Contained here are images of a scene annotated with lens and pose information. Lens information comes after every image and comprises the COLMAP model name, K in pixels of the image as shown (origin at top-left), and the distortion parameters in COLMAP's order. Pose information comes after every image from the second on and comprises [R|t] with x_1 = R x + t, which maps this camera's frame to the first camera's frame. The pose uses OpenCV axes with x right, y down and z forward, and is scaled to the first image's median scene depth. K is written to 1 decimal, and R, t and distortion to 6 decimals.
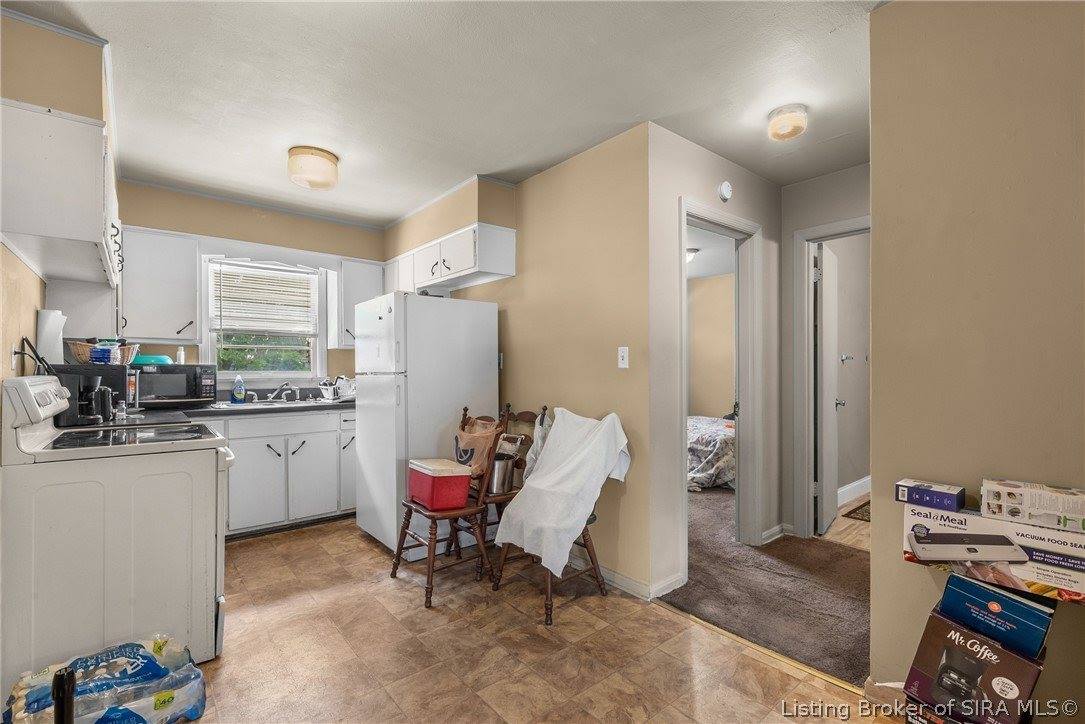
lens RADIAL K [[497.5, 0, 519.1], [0, 497.5, 364.9], [0, 0, 1]] dist [-0.001487, -0.000108]
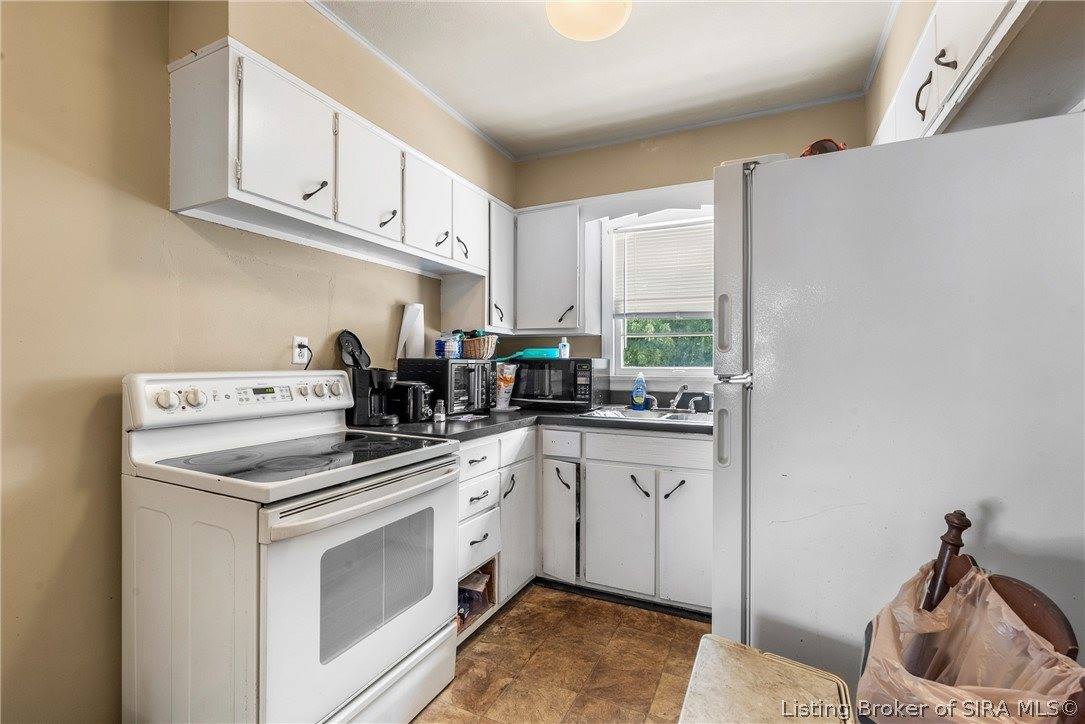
lens RADIAL K [[469.9, 0, 542.5], [0, 469.9, 362.0], [0, 0, 1]] dist [-0.000504, 0.000068]
pose [[0.449235, 0.002778, -0.893409, 0.015143], [0.001617, 0.999991, 0.003922, 0.001902], [0.893412, -0.003206, 0.449226, 0.600660]]
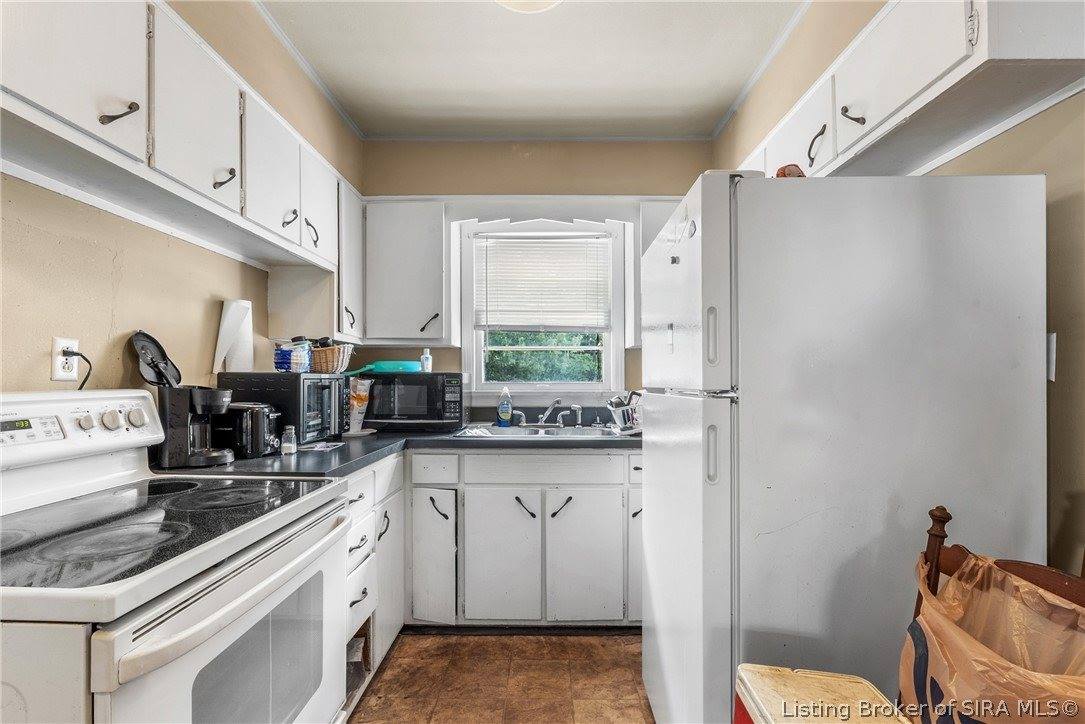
lens RADIAL K [[473.4, 0, 533.3], [0, 473.4, 379.2], [0, 0, 1]] dist [-0.002671, -0.000178]
pose [[0.774410, 0.005377, -0.632661, -0.102865], [0.002158, 0.999936, 0.011140, 0.001556], [0.632680, -0.009993, 0.774349, 0.541438]]
